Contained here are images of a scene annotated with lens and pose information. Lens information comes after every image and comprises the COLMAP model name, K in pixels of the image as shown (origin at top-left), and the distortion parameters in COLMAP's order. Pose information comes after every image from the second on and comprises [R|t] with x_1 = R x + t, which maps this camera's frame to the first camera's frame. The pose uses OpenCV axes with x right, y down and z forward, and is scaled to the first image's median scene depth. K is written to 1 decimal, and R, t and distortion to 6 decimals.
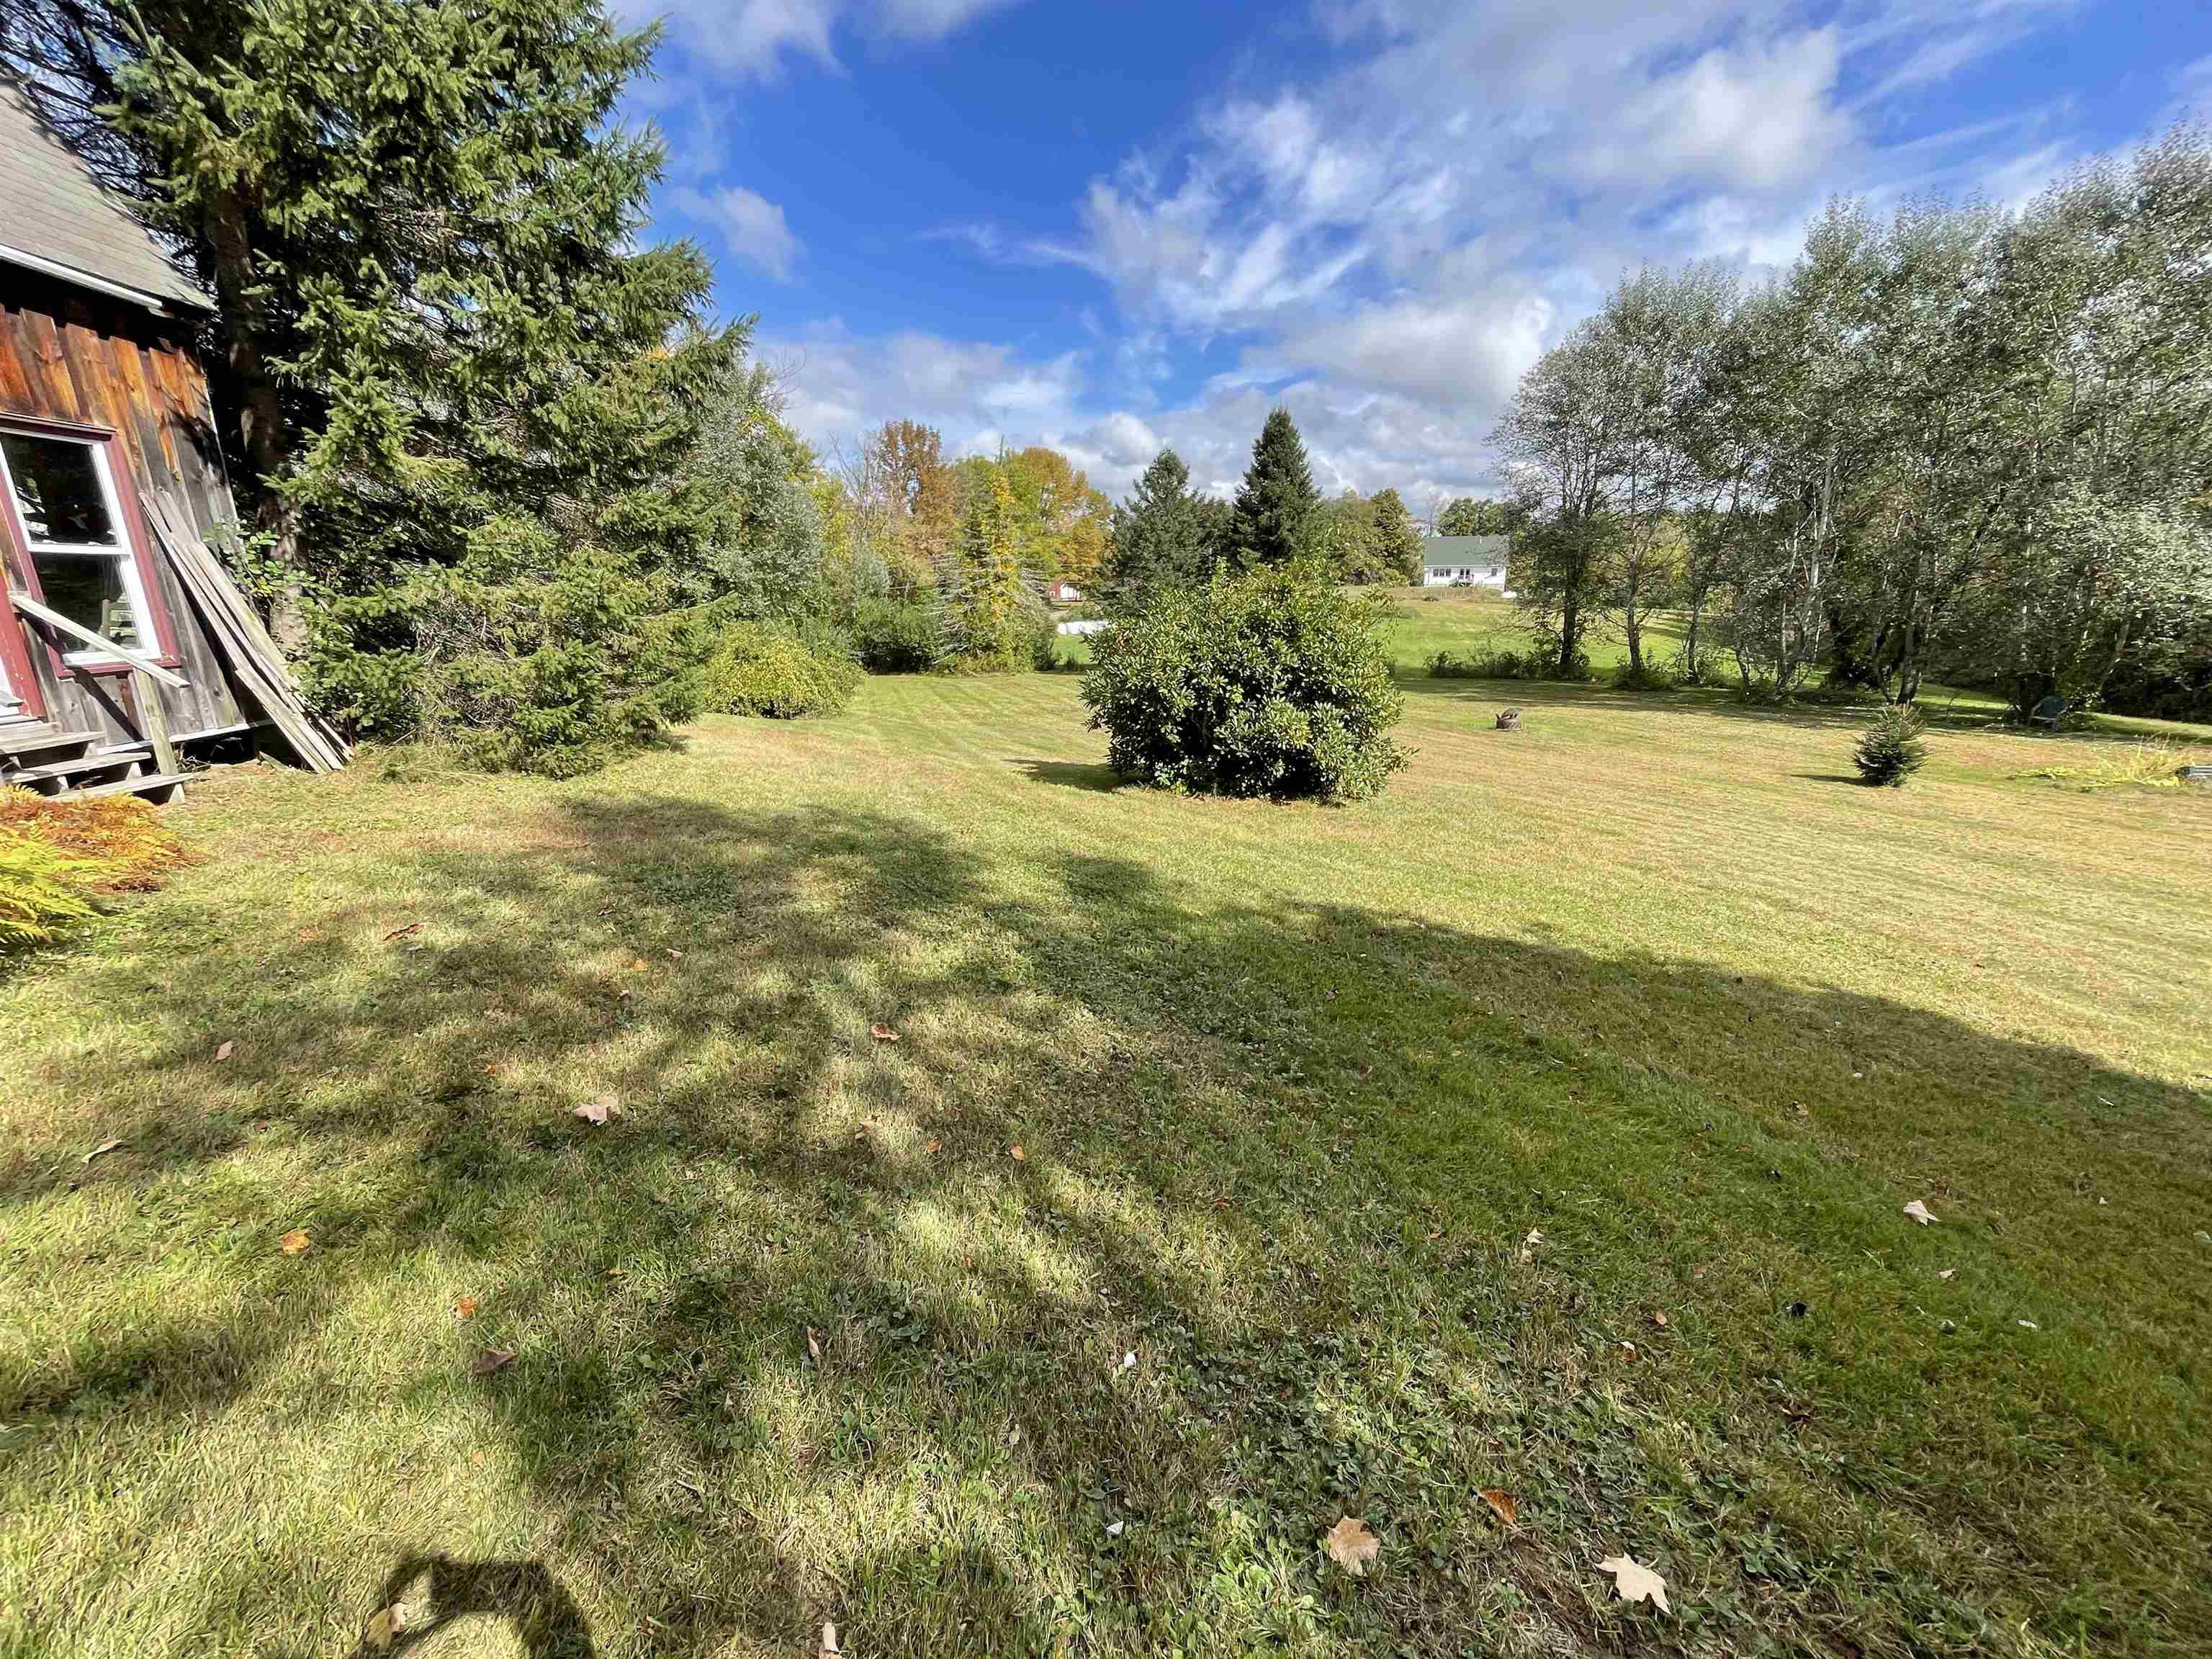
lens RADIAL K [[884.1, 0, 1112.0], [0, 884.1, 822.2], [0, 0, 1]] dist [0.001440, 0.000021]
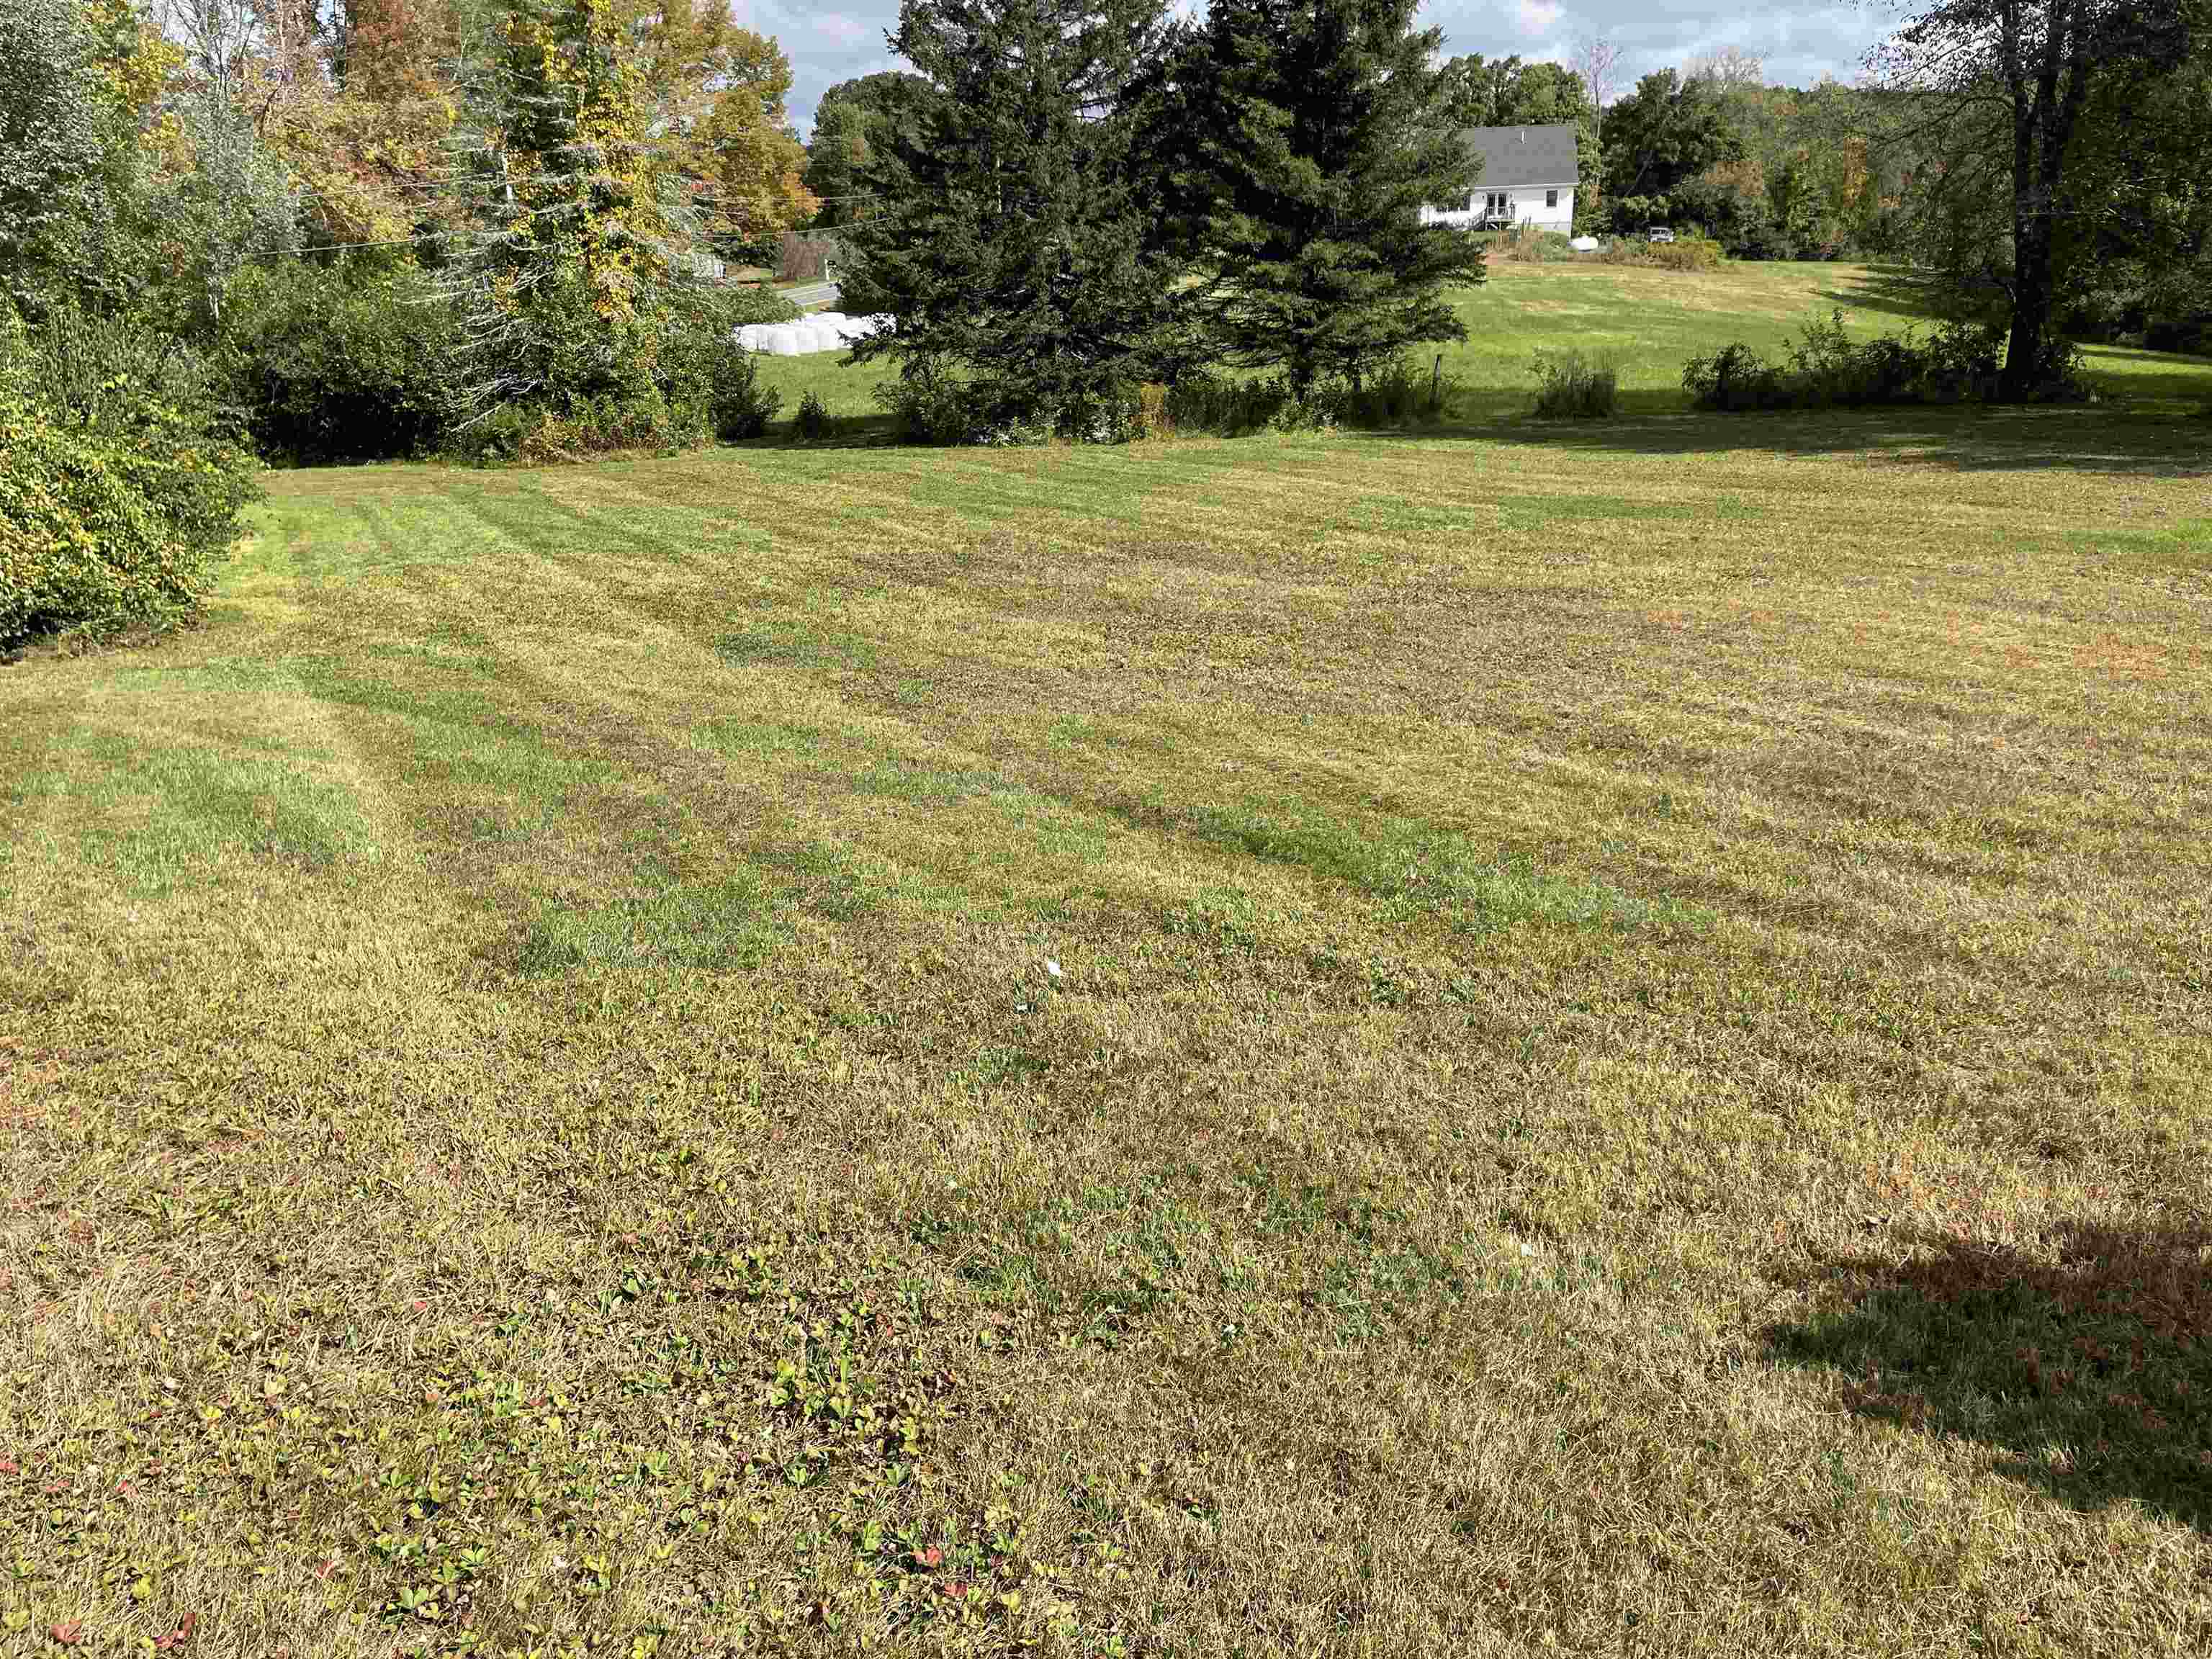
lens RADIAL K [[1697.8, 0, 1099.9], [0, 1697.8, 841.3], [0, 0, 1]] dist [0.081928, -0.060731]
pose [[0.984263, -0.082318, 0.156365, -0.055243], [0.071132, 0.994579, 0.075844, -0.037582], [-0.161760, -0.063528, 0.984783, 0.199586]]
